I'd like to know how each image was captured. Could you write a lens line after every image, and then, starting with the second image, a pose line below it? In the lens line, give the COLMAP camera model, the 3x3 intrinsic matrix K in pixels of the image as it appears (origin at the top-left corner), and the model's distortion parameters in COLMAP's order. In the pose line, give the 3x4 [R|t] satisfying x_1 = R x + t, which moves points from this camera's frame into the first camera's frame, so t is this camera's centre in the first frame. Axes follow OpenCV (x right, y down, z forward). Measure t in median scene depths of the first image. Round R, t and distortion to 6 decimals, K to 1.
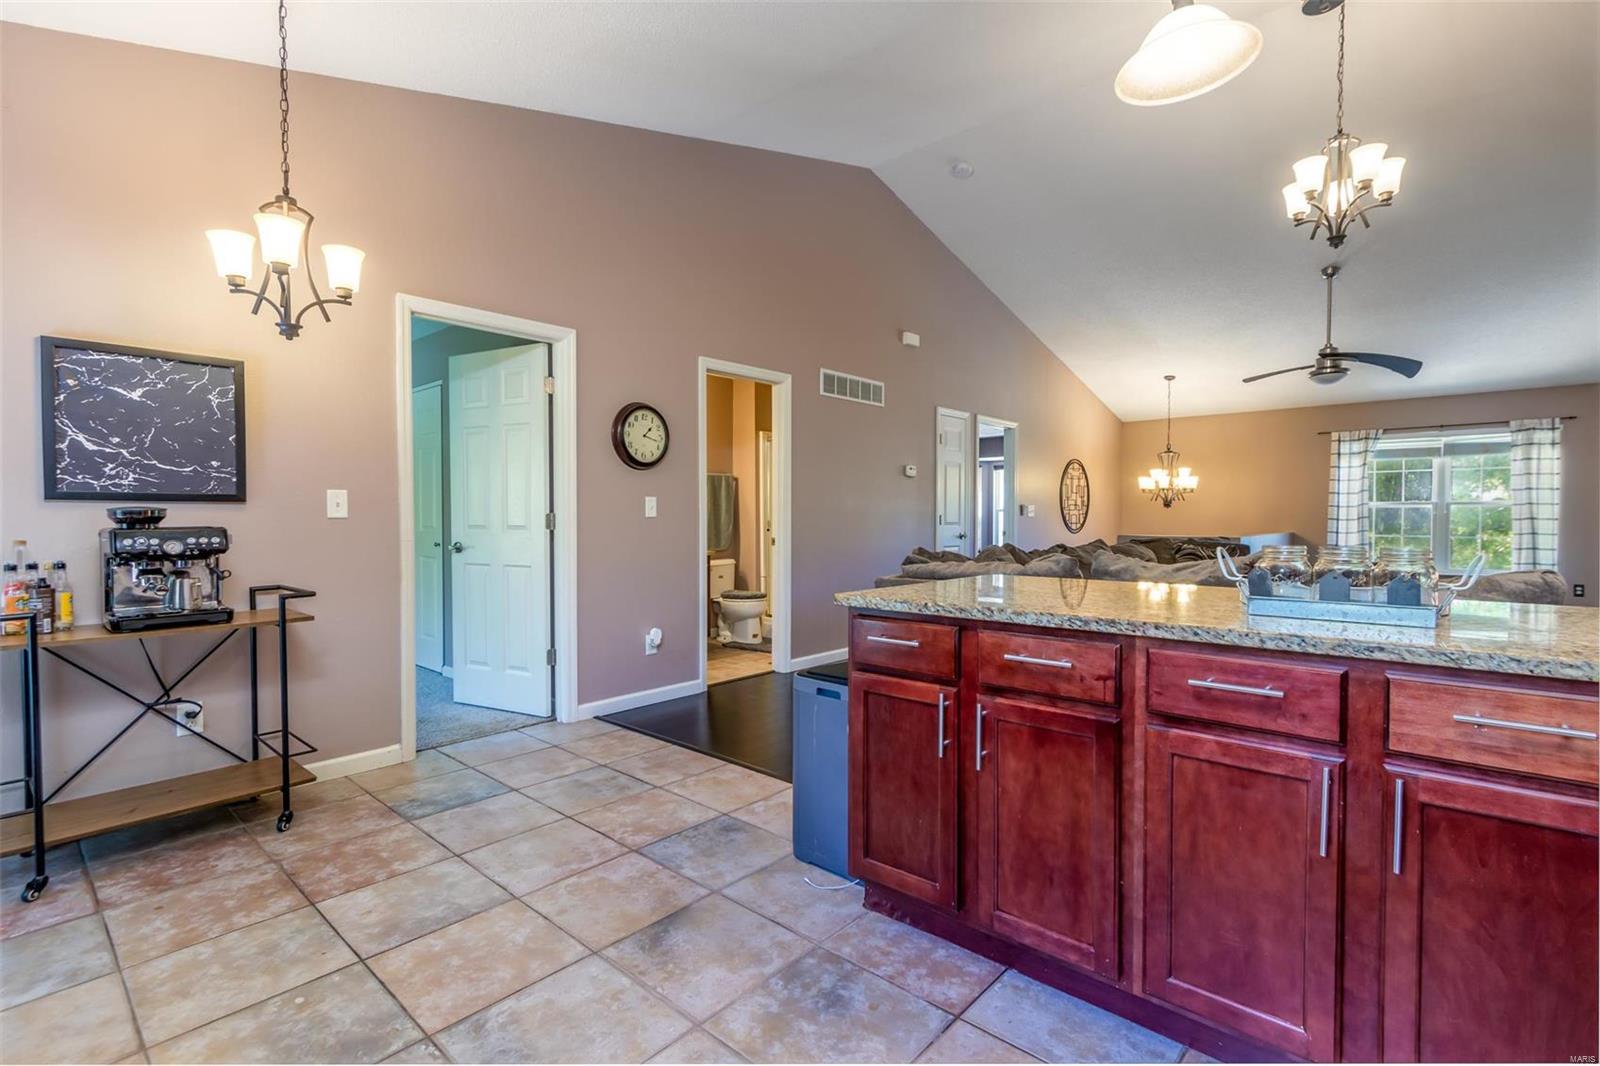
lens RADIAL K [[740.5, 0, 800.4], [0, 740.5, 528.5], [0, 0, 1]] dist [0.005185, -0.001730]
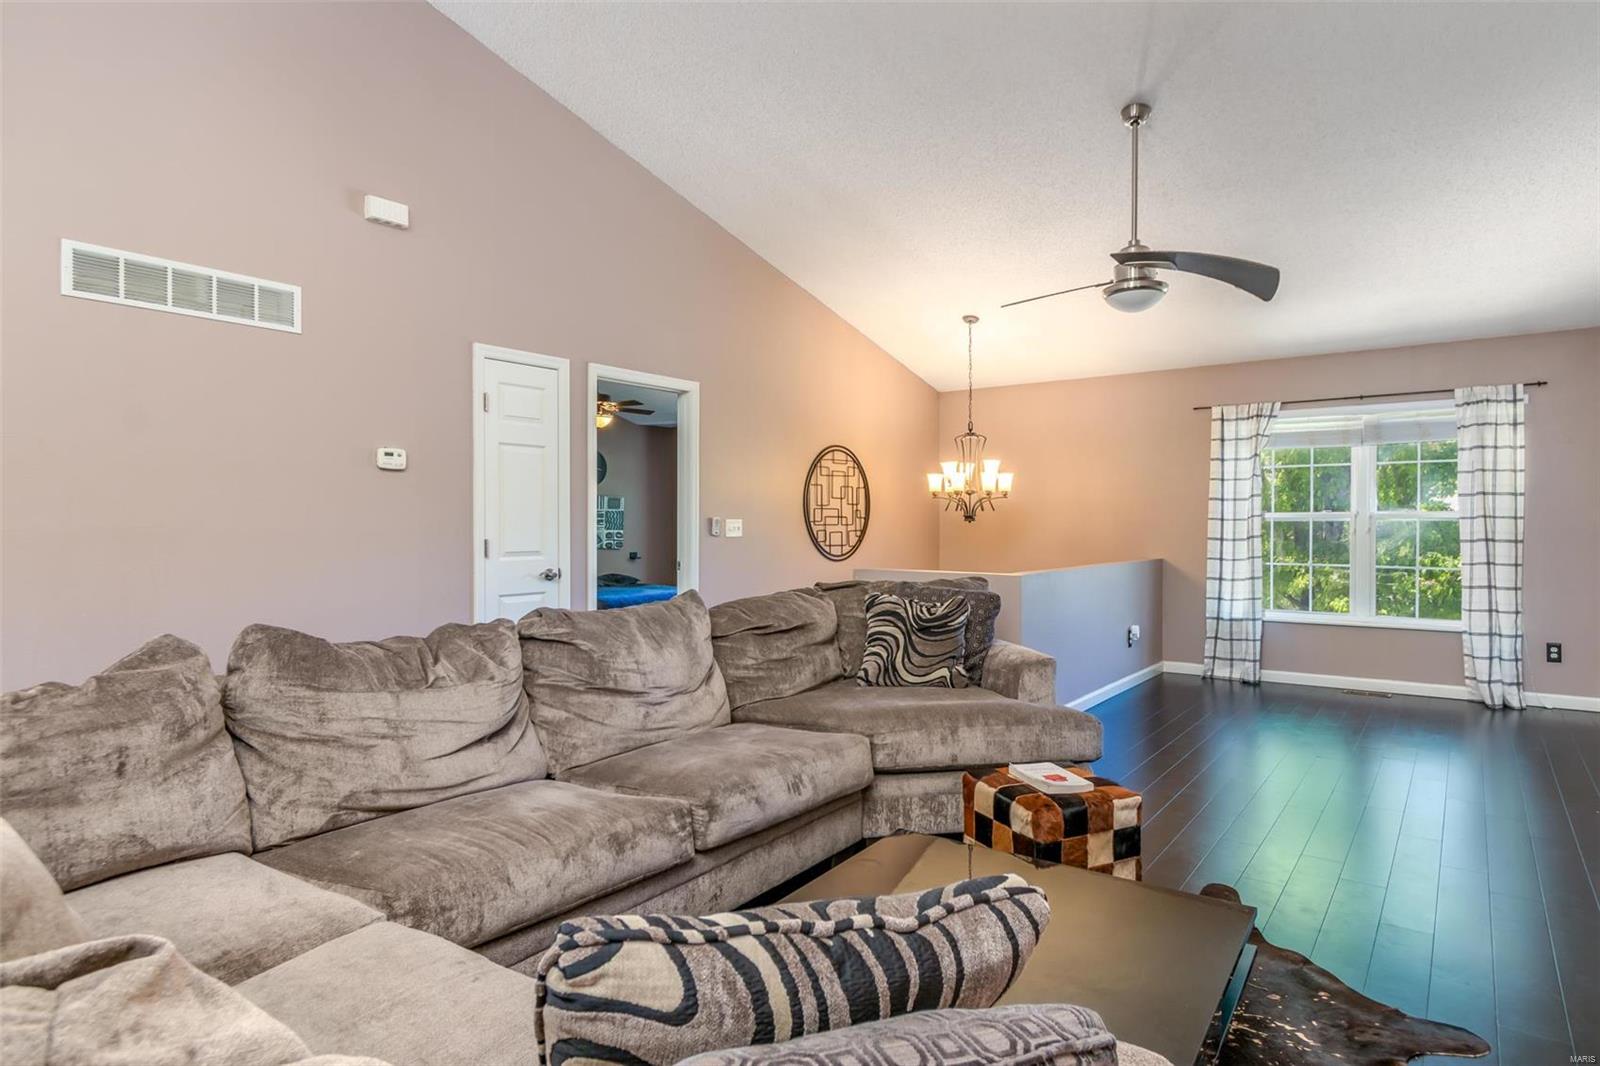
lens RADIAL K [[895.3, 0, 805.9], [0, 895.3, 528.5], [0, 0, 1]] dist [0.003587, -0.000206]
pose [[0.995861, -0.001484, 0.090875, 0.334273], [0.002413, 0.999946, -0.010114, -0.017139], [-0.090855, 0.010291, 0.995811, 0.285741]]
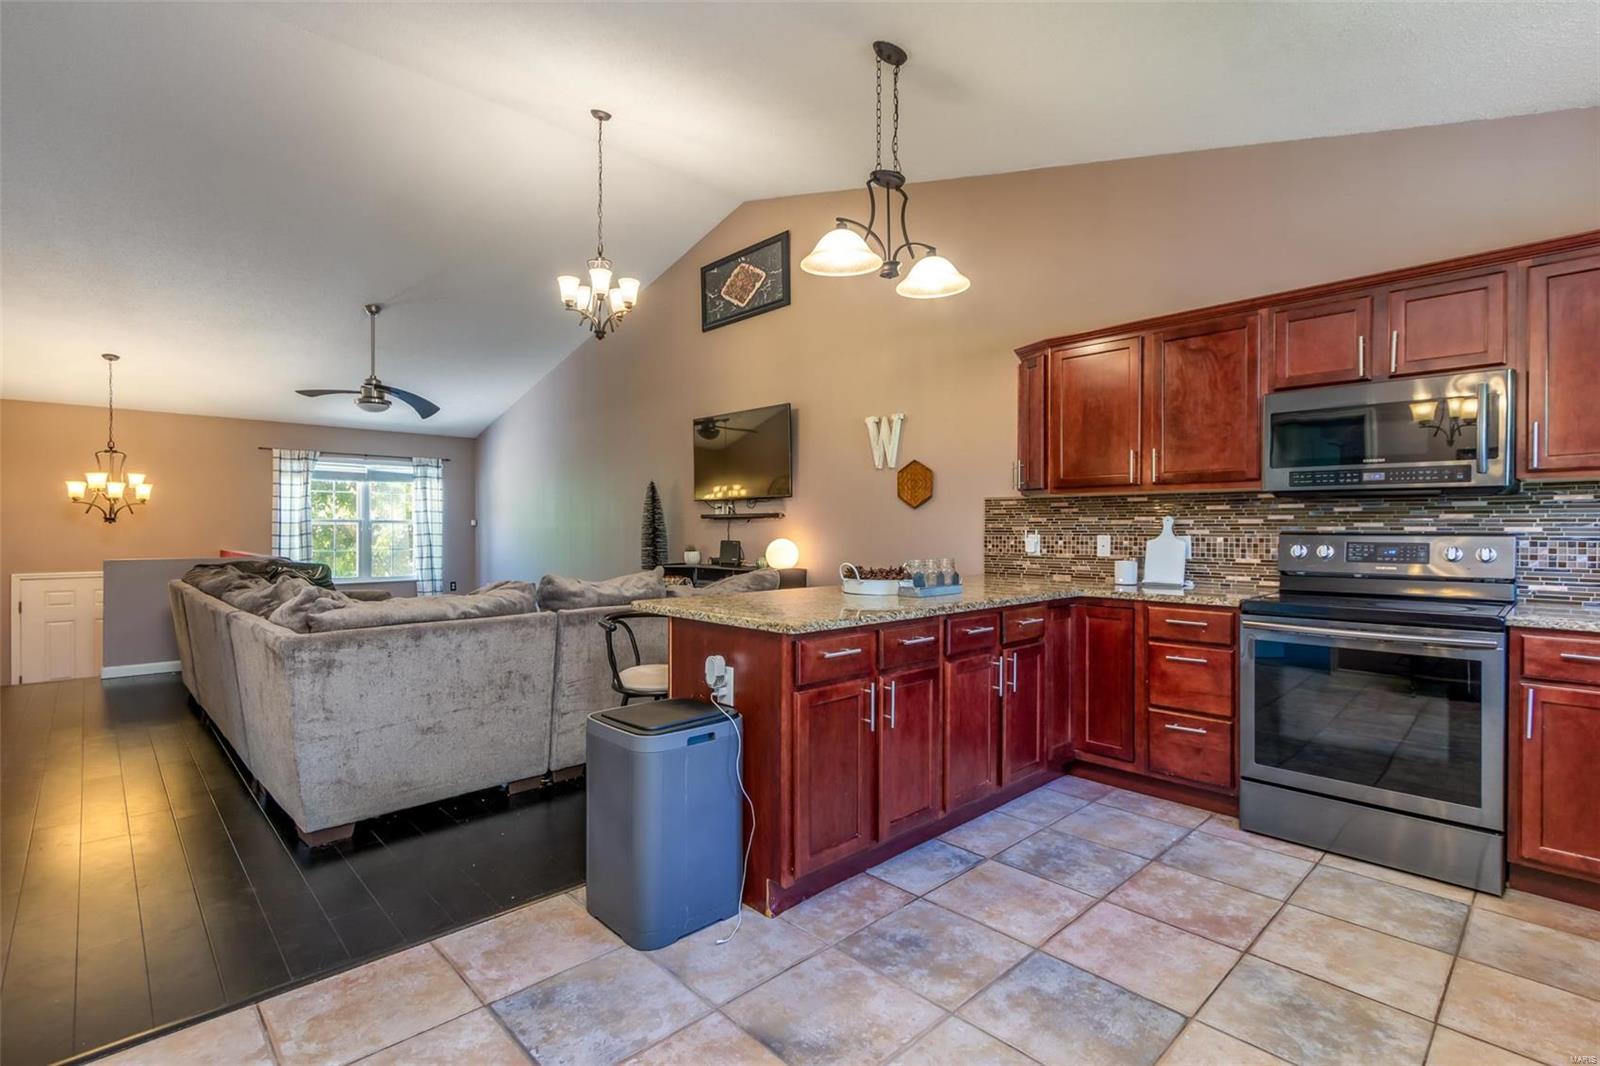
lens RADIAL K [[740.5, 0, 807.5], [0, 740.5, 531.4], [0, 0, 1]] dist [0.005185, -0.001730]
pose [[0.071593, -0.003841, 0.997427, -0.273808], [0.013569, 0.999904, 0.002876, -0.012760], [-0.997342, 0.013328, 0.071638, 0.245070]]
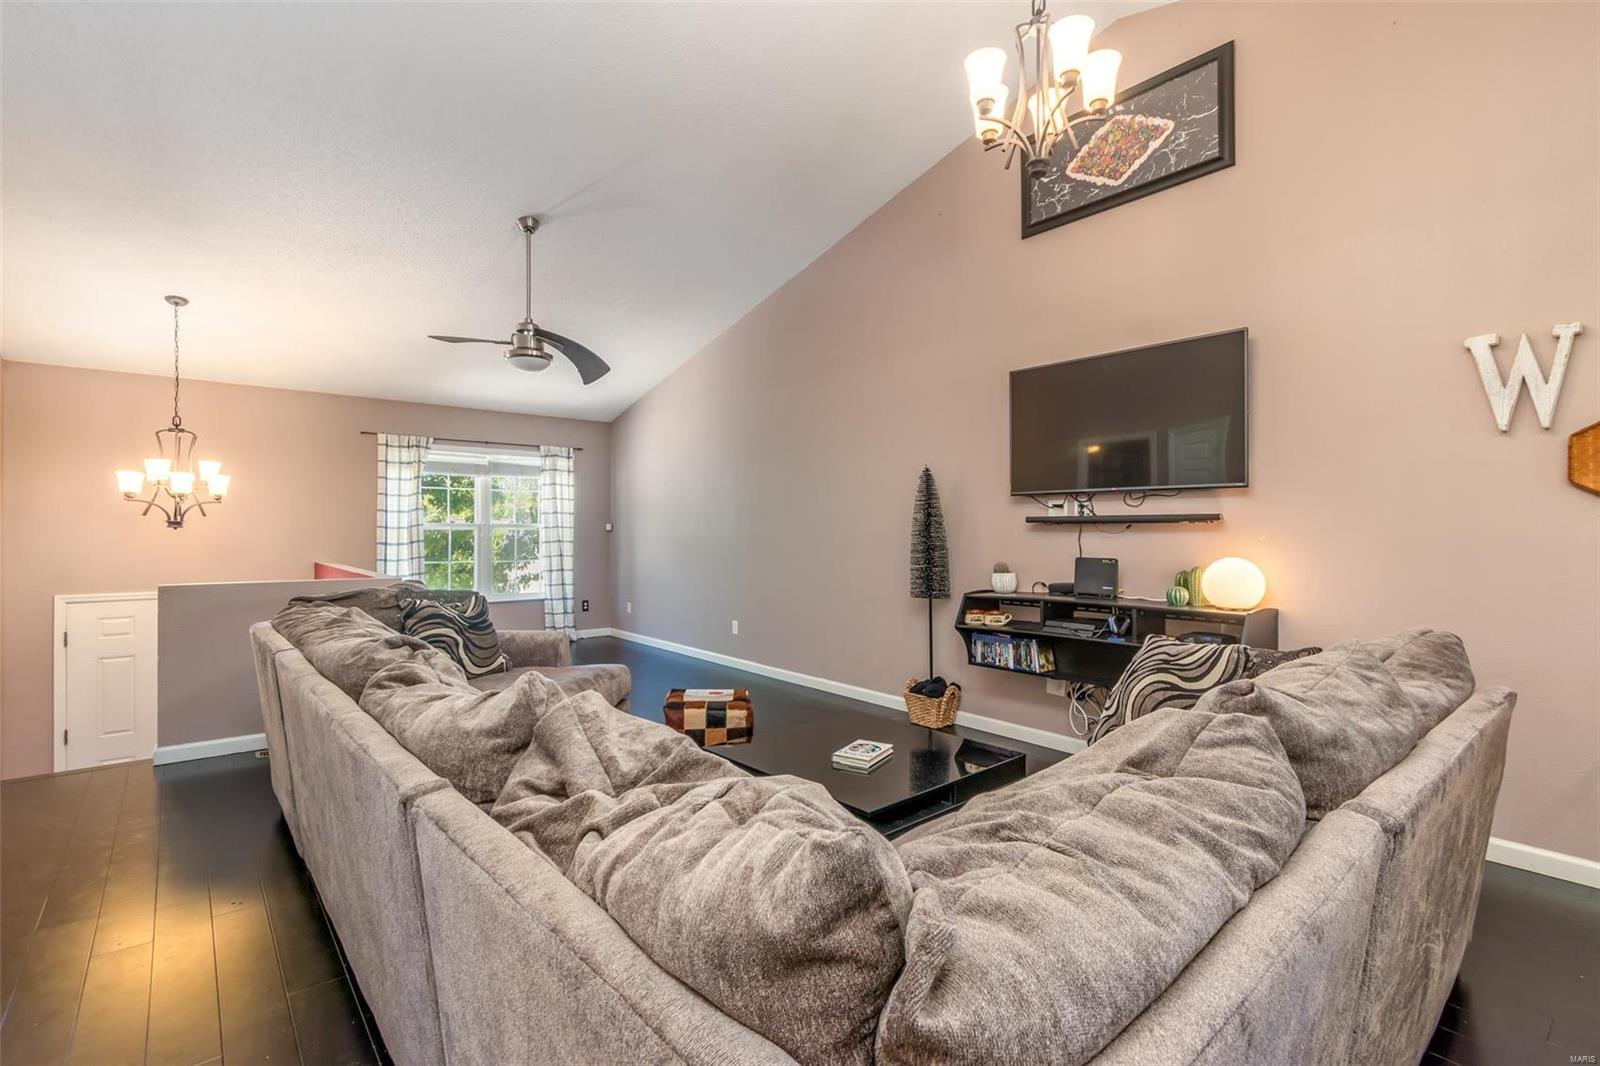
lens RADIAL K [[740.5, 0, 806.7], [0, 740.5, 531.4], [0, 0, 1]] dist [0.005185, -0.001730]
pose [[0.139550, -0.000672, 0.990215, 0.000098], [0.012759, 0.999918, -0.001120, -0.021917], [-0.990133, 0.012790, 0.139547, 0.516903]]
